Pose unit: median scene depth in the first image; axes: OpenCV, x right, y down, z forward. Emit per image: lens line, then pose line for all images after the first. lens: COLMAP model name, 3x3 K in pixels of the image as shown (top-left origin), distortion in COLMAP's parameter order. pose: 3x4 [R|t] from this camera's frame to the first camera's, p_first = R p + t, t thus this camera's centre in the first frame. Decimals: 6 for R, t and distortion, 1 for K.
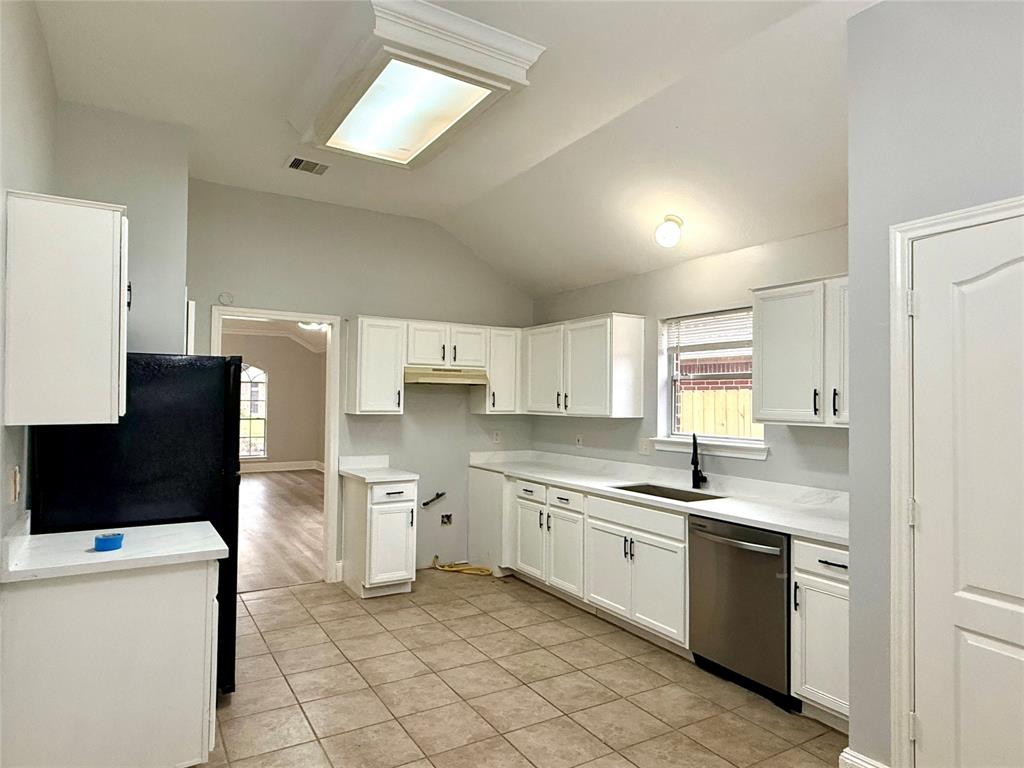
lens RADIAL K [[625.8, 0, 508.7], [0, 625.8, 384.9], [0, 0, 1]] dist [-0.003157, 0.000144]
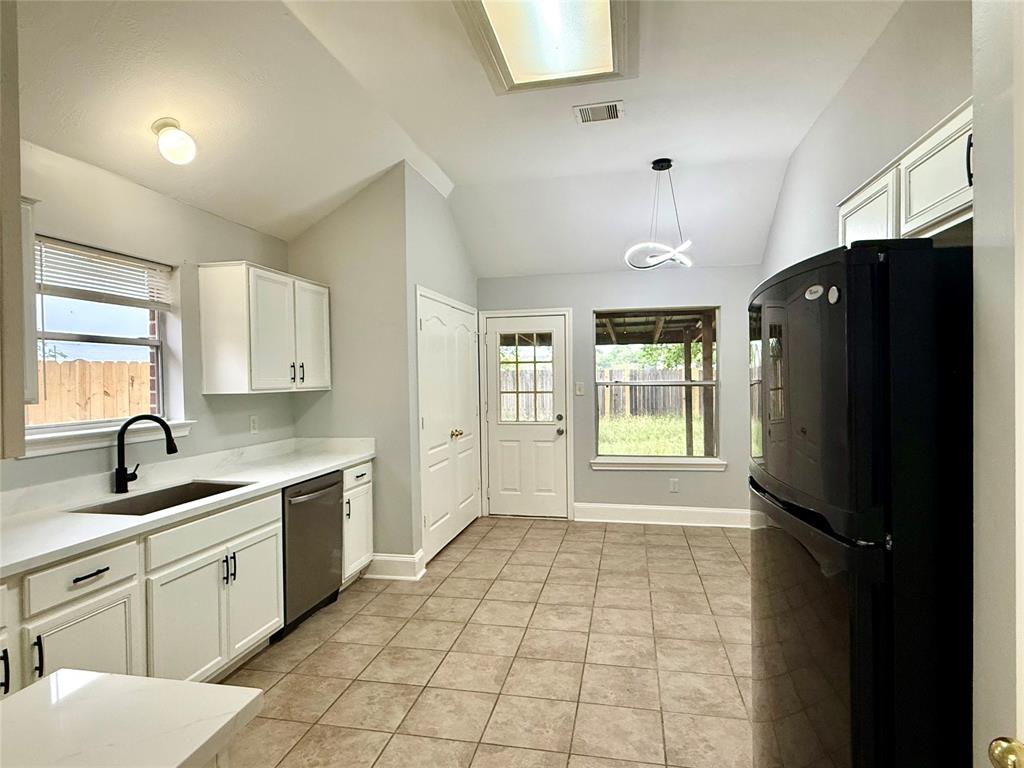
lens RADIAL K [[569.3, 0, 508.9], [0, 569.3, 382.5], [0, 0, 1]] dist [0.002411, -0.001088]
pose [[-0.728296, -0.011272, 0.685170, -0.622828], [-0.014406, 0.999896, 0.001136, 0.039741], [-0.685111, -0.009043, -0.728382, 1.533253]]
